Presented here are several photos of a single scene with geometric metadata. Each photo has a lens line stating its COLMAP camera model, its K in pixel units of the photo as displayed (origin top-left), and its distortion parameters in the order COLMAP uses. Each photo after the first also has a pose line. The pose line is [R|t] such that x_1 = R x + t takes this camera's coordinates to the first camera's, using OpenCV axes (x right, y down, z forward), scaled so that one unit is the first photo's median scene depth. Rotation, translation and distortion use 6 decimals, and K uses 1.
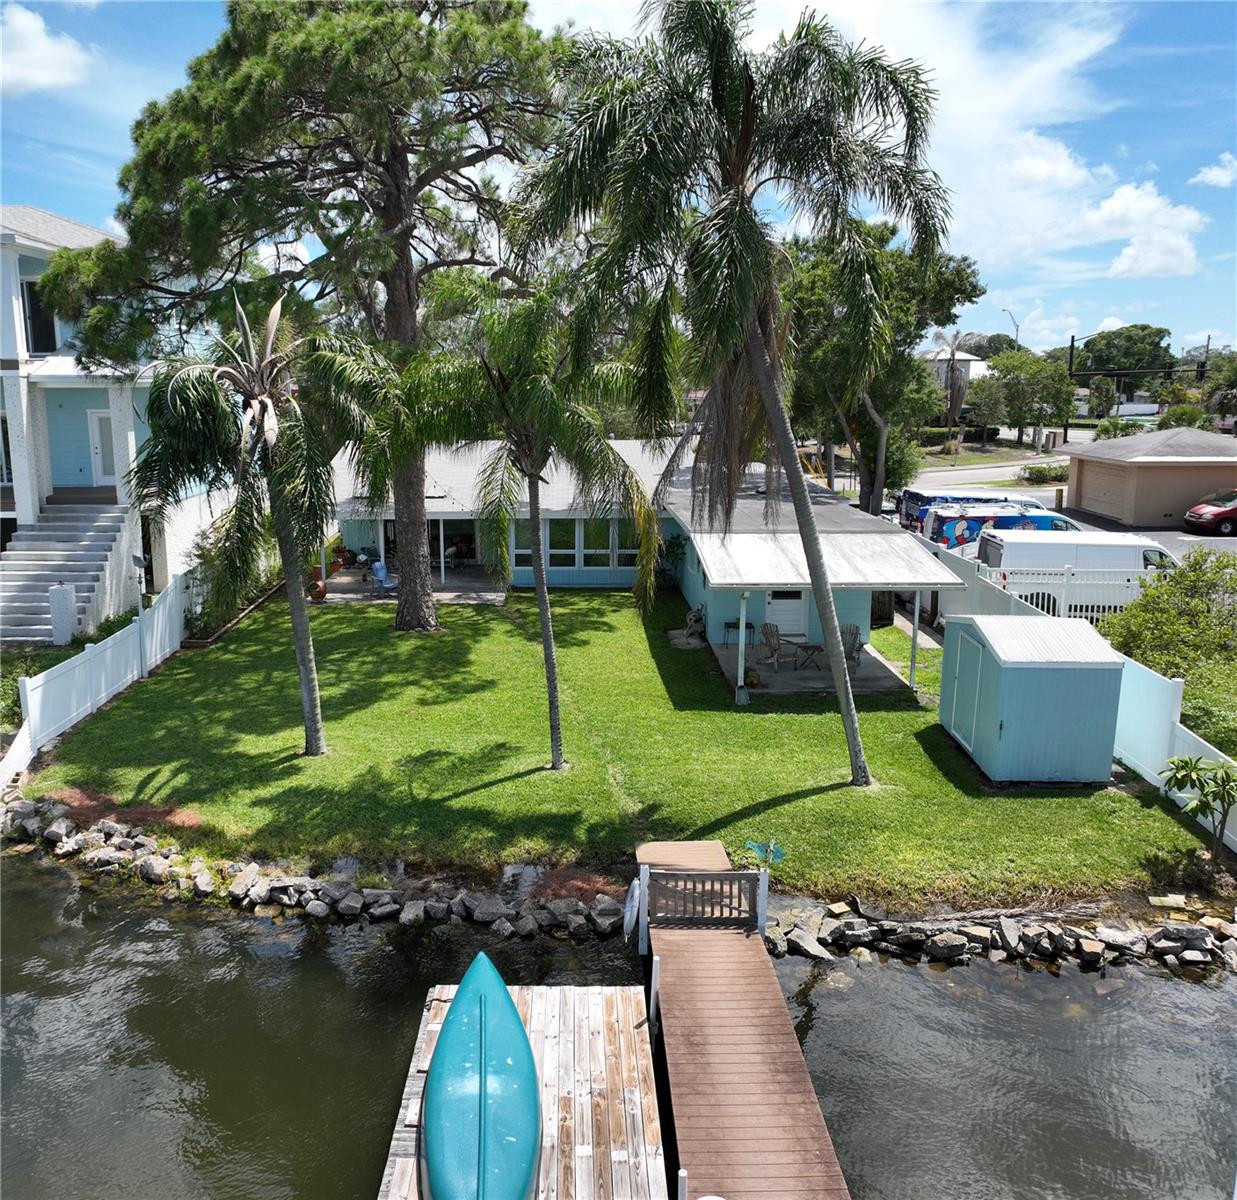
lens RADIAL K [[1140.3, 0, 592.9], [0, 1140.3, 573.6], [0, 0, 1]] dist [0.003725, 0.000000]
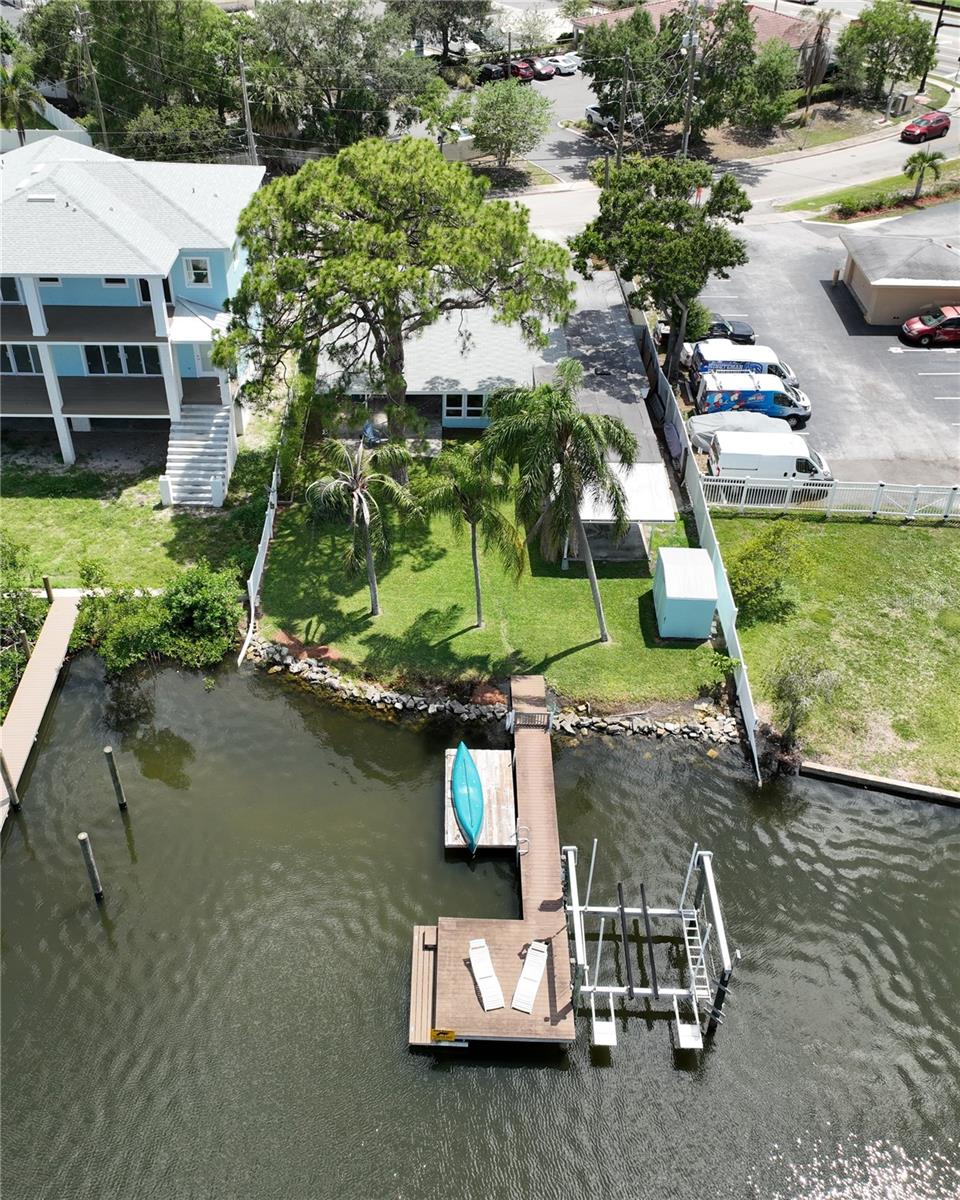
lens RADIAL K [[1115.9, 0, 478.5], [0, 1115.9, 600.5], [0, 0, 1]] dist [0.003800, 0.000000]
pose [[0.999561, 0.026109, 0.013988, -0.076117], [-0.029614, 0.890810, 0.453411, -1.053756], [-0.000622, -0.453626, 0.891192, -1.188912]]
